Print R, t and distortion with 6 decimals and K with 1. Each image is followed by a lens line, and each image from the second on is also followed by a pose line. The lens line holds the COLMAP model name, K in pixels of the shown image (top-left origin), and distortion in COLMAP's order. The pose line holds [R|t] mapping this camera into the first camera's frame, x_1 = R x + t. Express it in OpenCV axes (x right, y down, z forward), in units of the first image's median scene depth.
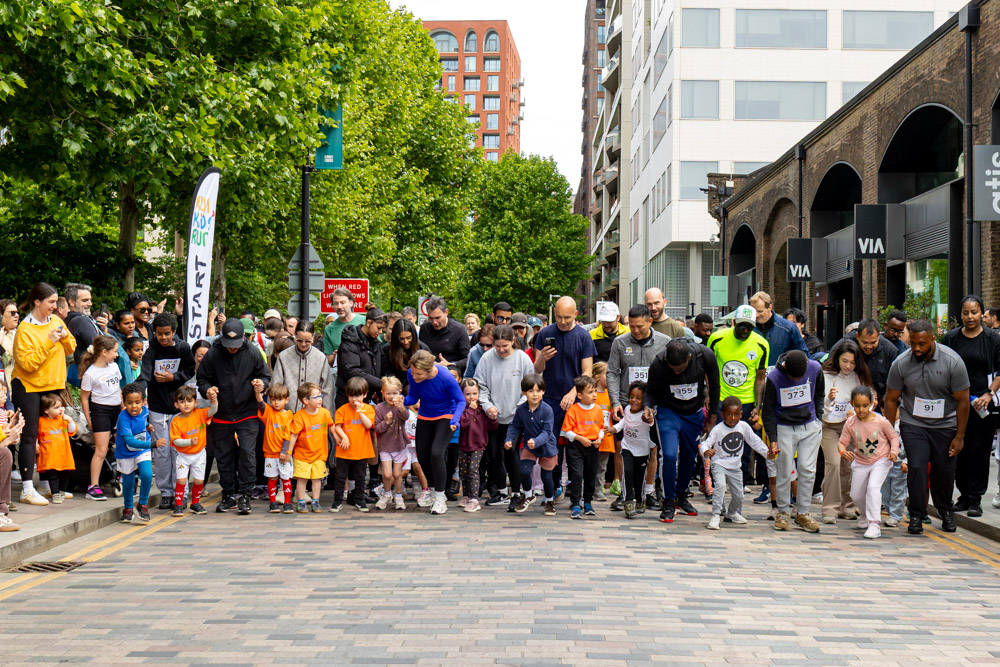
lens RADIAL K [[929.6, 0, 500.0], [0, 929.6, 333.5], [0, 0, 1]] dist [-0.010723, -0.000633]
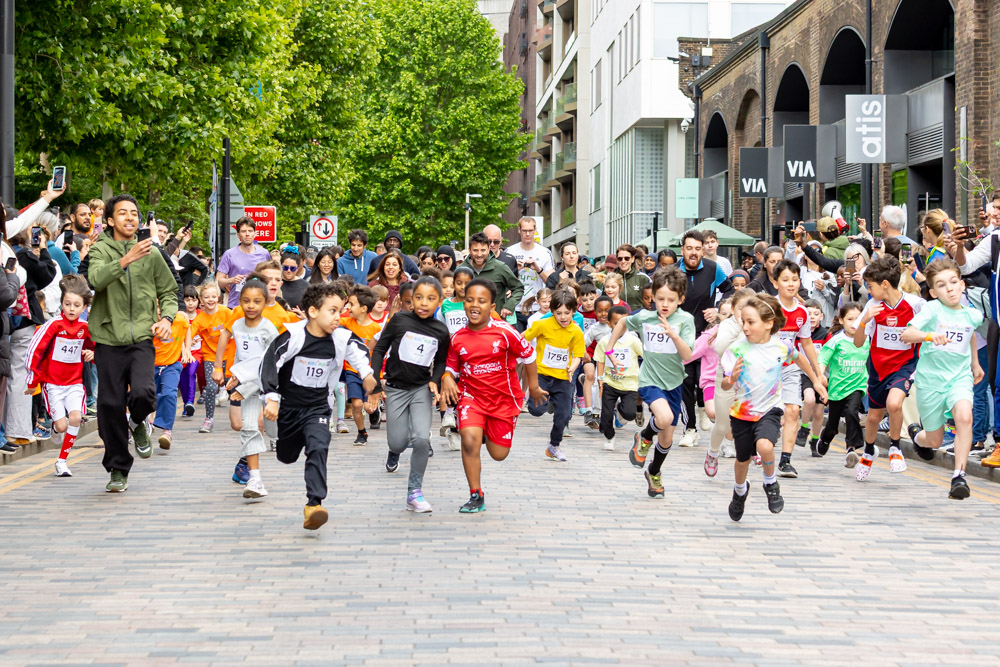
lens RADIAL K [[1992.4, 0, 500.0], [0, 1992.4, 333.5], [0, 0, 1]] dist [-0.091444, 0.004147]
pose [[0.997732, -0.005566, 0.067077, -0.021146], [0.002053, 0.998628, 0.052328, -0.015704], [-0.067277, -0.052071, 0.996375, -0.479237]]
